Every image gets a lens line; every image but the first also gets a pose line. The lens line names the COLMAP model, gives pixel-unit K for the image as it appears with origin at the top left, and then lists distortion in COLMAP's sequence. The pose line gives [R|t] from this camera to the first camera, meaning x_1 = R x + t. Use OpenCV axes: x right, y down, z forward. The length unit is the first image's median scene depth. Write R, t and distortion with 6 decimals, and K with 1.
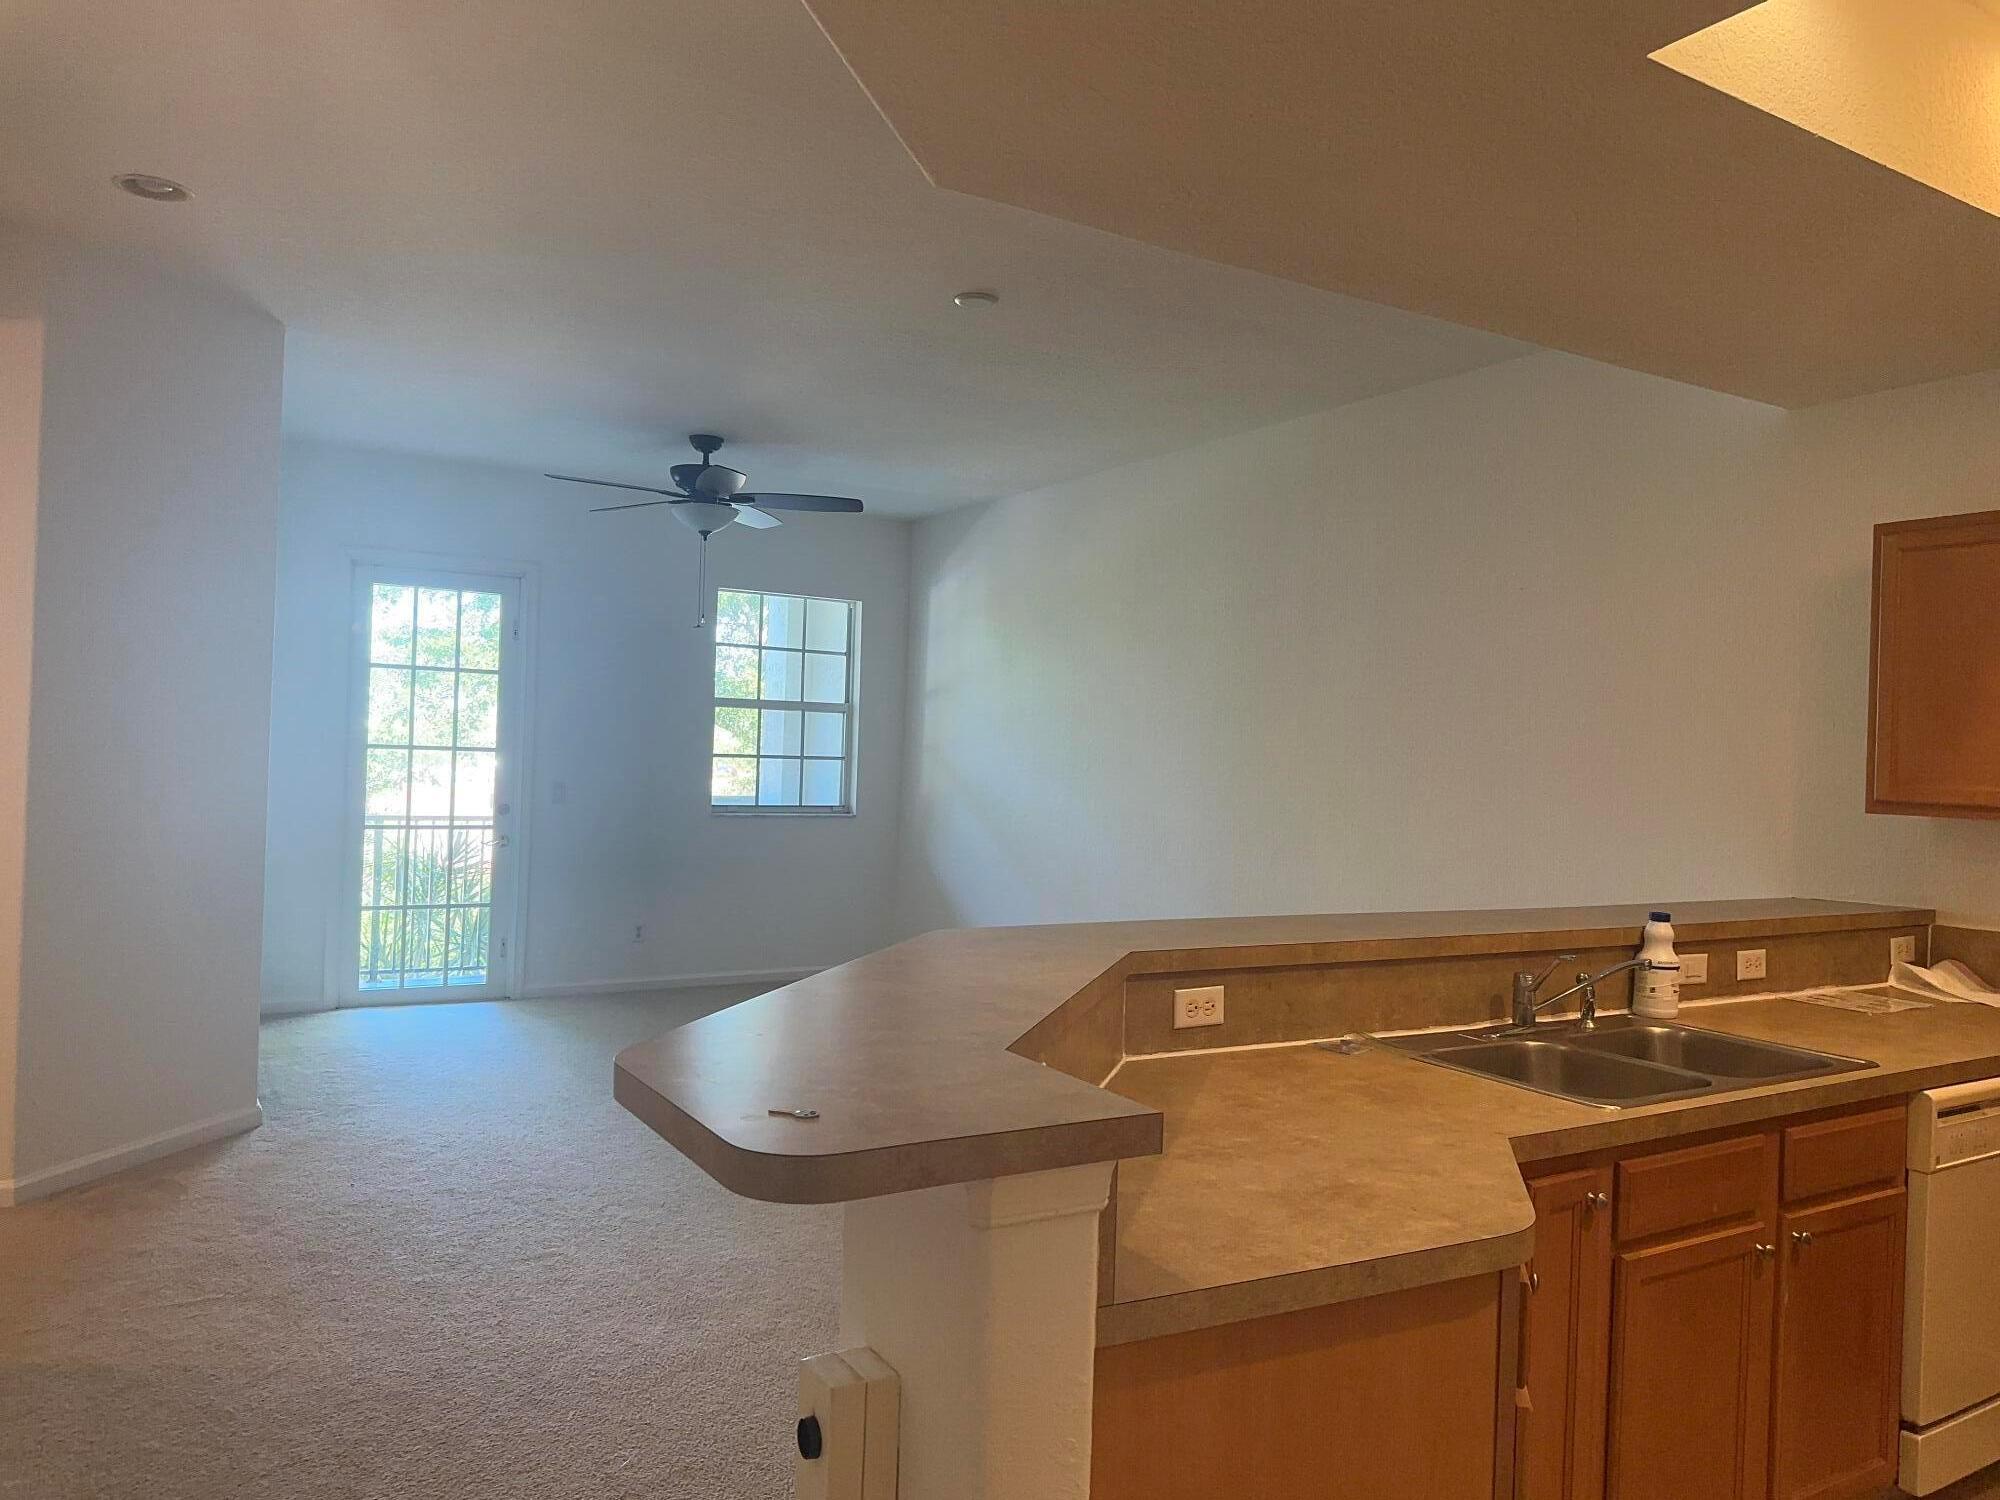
lens RADIAL K [[1416.4, 0, 995.5], [0, 1416.4, 752.3], [0, 0, 1]] dist [0.000983, -0.000023]
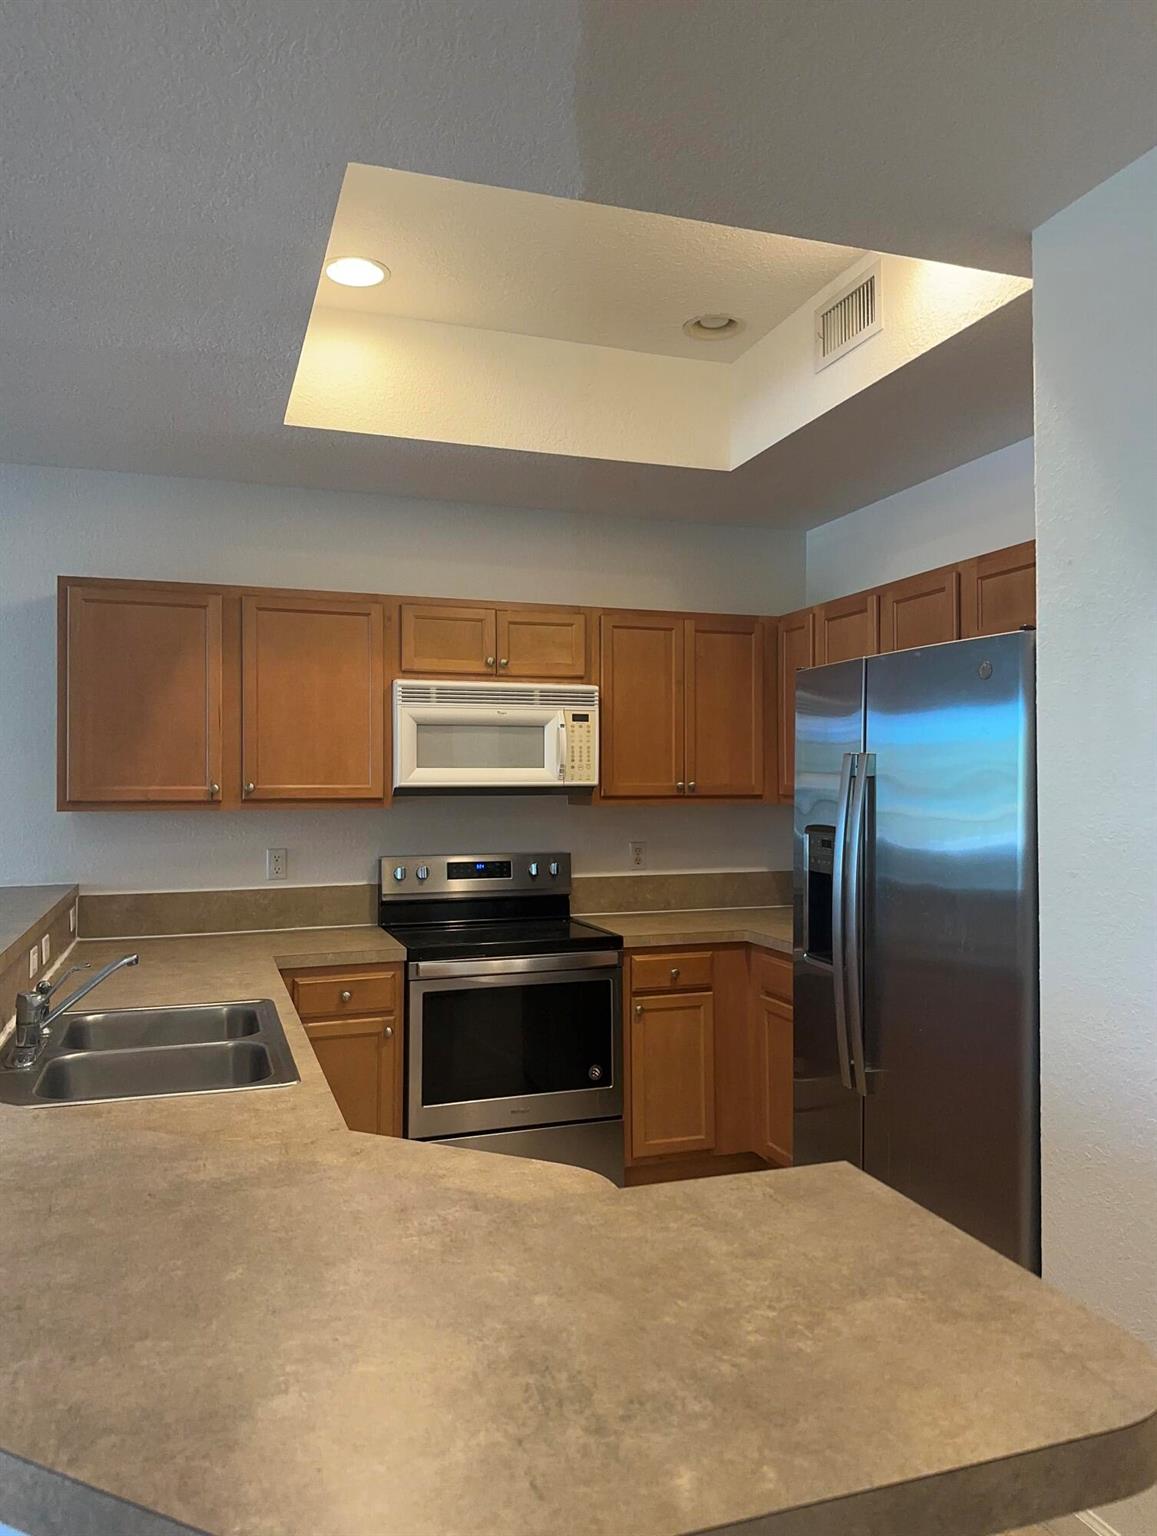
lens RADIAL K [[1107.1, 0, 578.9], [0, 1107.1, 768.5], [0, 0, 1]] dist [0.004663, 0.000065]
pose [[0.222217, -0.013605, 0.974902, -0.222276], [0.004212, 0.999907, 0.012994, -0.004657], [-0.974988, 0.001219, 0.222254, 0.355088]]
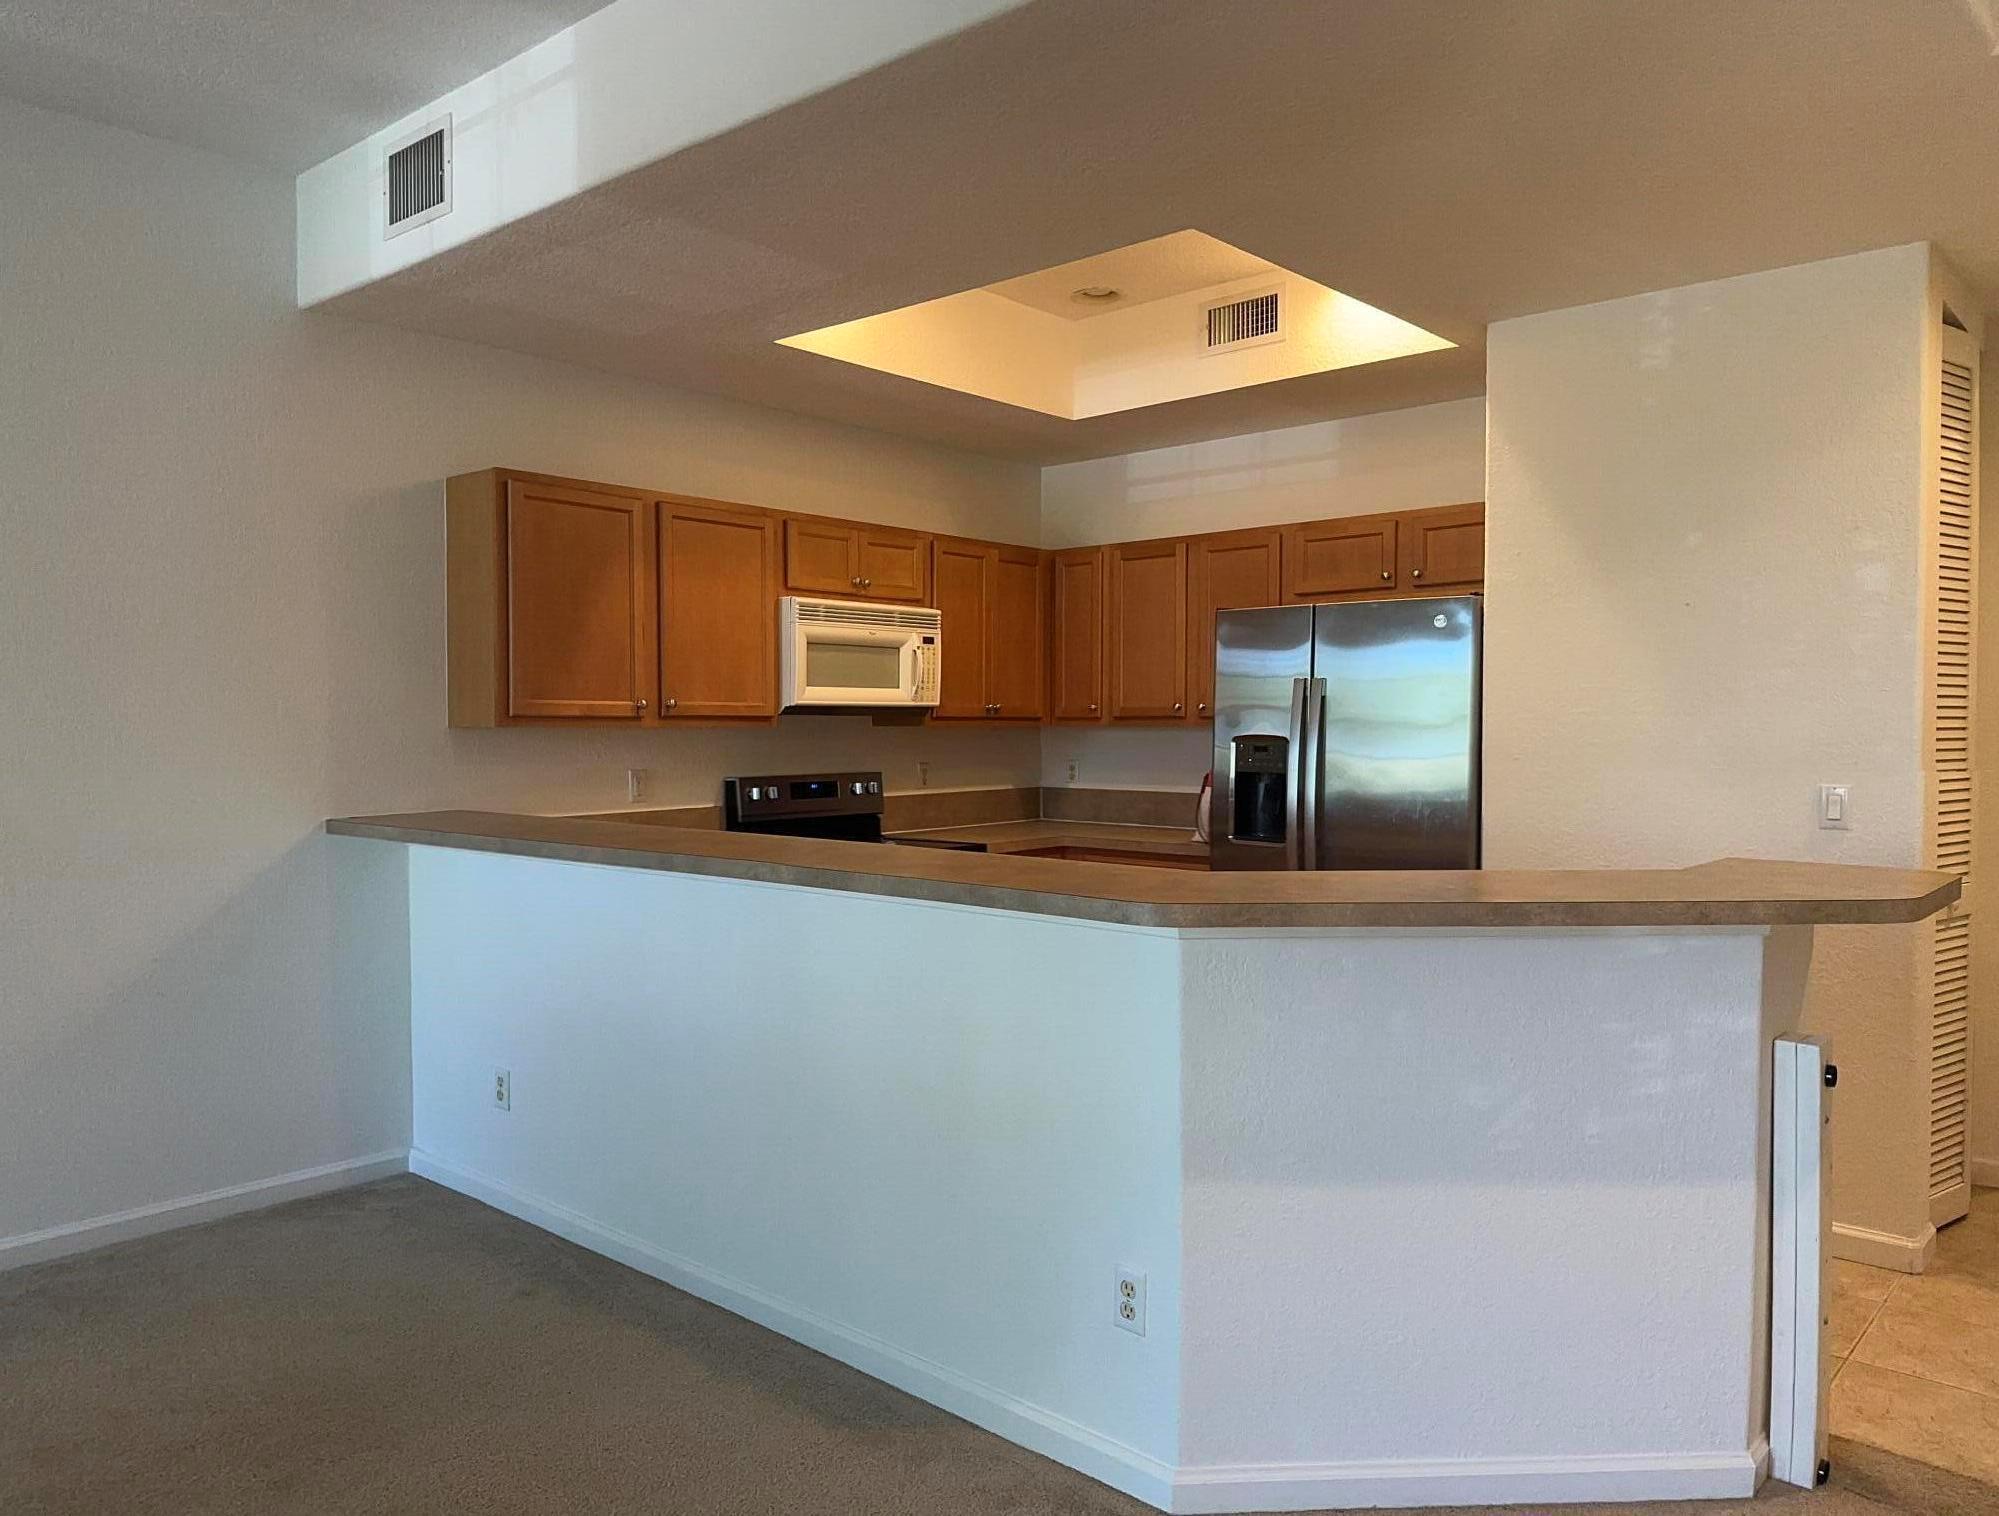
lens RADIAL K [[1427.8, 0, 994.3], [0, 1427.8, 762.2], [0, 0, 1]] dist [0.007575, -0.000178]
pose [[-0.276201, -0.060684, 0.959182, -0.581617], [-0.018943, 0.998154, 0.057695, -0.001755], [-0.960913, -0.002235, -0.276841, 0.934135]]
